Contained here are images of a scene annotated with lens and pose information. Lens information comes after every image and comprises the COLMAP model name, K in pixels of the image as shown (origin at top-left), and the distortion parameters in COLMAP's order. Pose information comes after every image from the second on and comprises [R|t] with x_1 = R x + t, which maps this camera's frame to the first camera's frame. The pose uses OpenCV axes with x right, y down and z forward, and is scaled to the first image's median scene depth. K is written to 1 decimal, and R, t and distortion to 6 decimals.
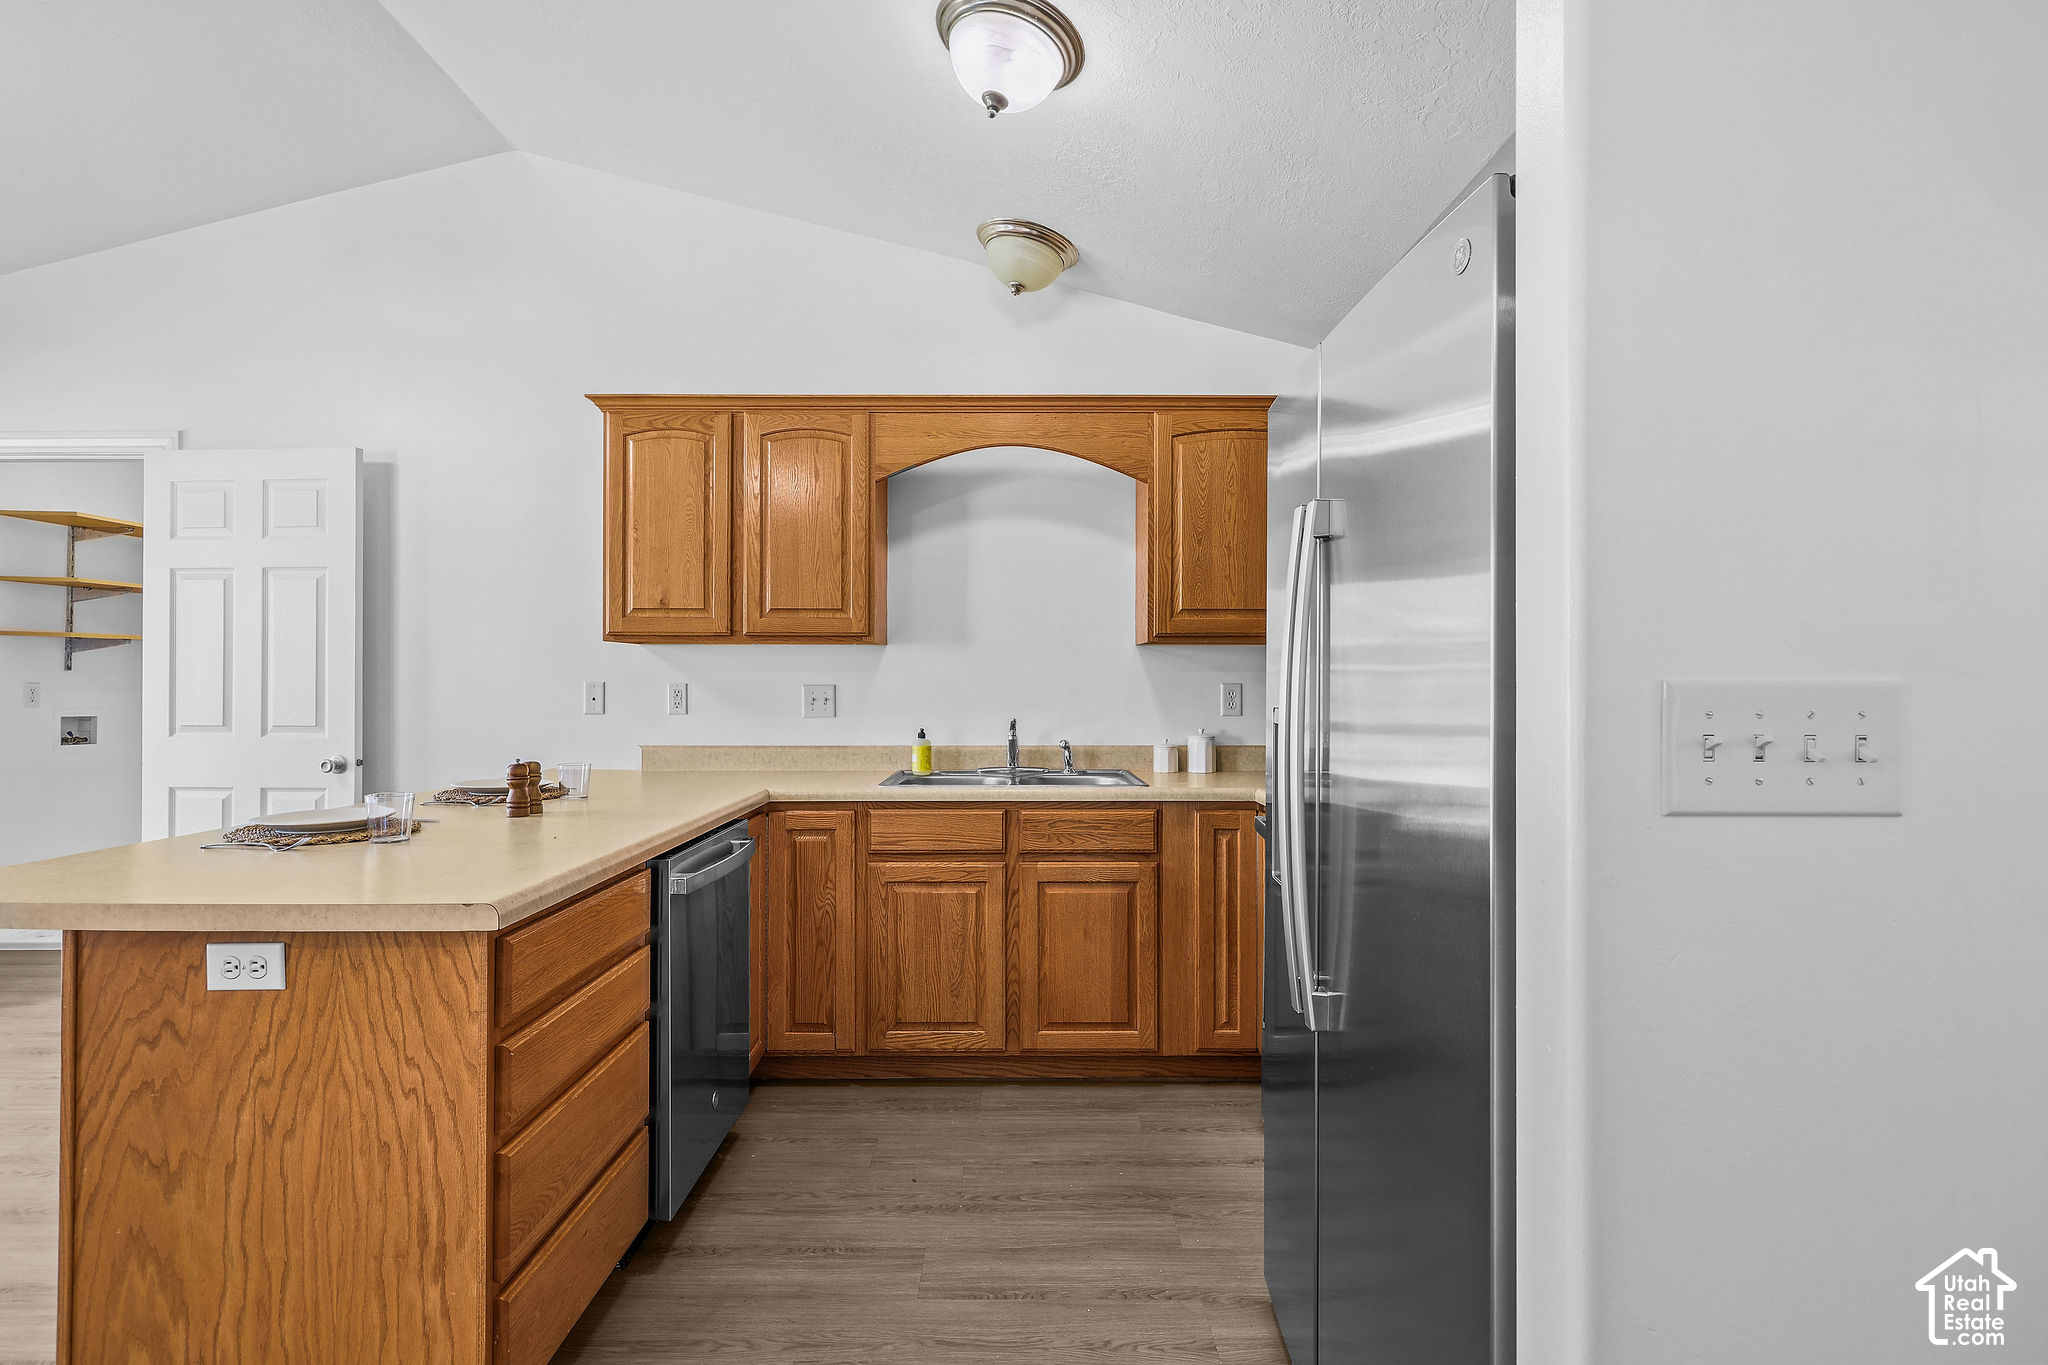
lens RADIAL K [[989.8, 0, 1021.6], [0, 989.8, 673.4], [0, 0, 1]] dist [0.002063, 0.000618]
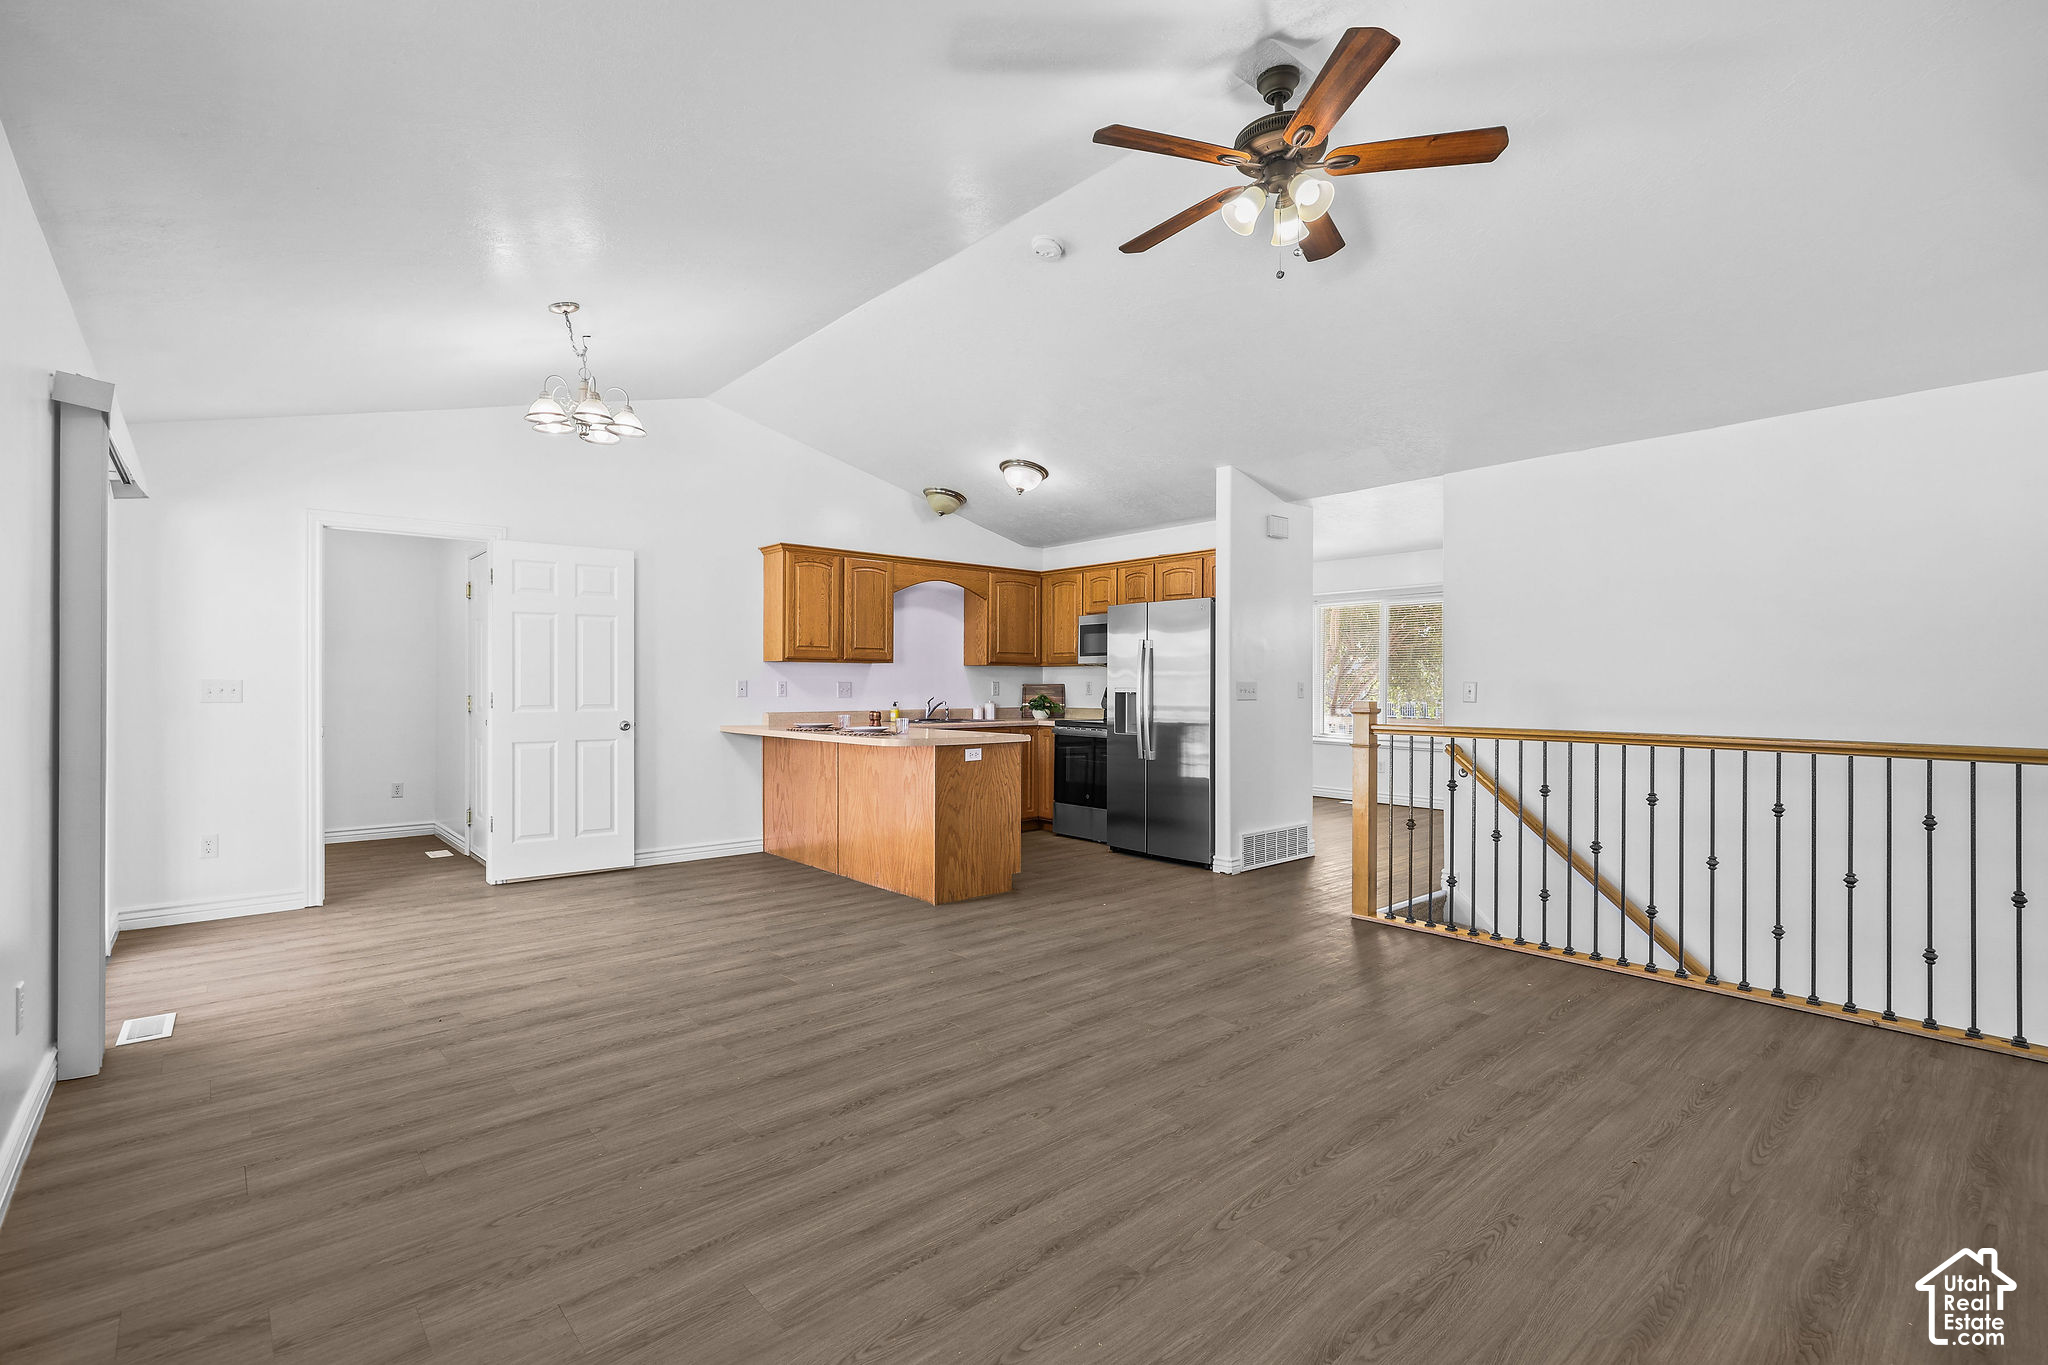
lens RADIAL K [[913.9, 0, 1024.0], [0, 913.9, 685.6], [0, 0, 1]] dist [0.000960, 0.000220]
pose [[0.753803, 0.000608, 0.657101, -1.310212], [-0.006399, 0.999959, 0.006415, 0.004033], [-0.657070, -0.009040, 0.753776, -0.786139]]
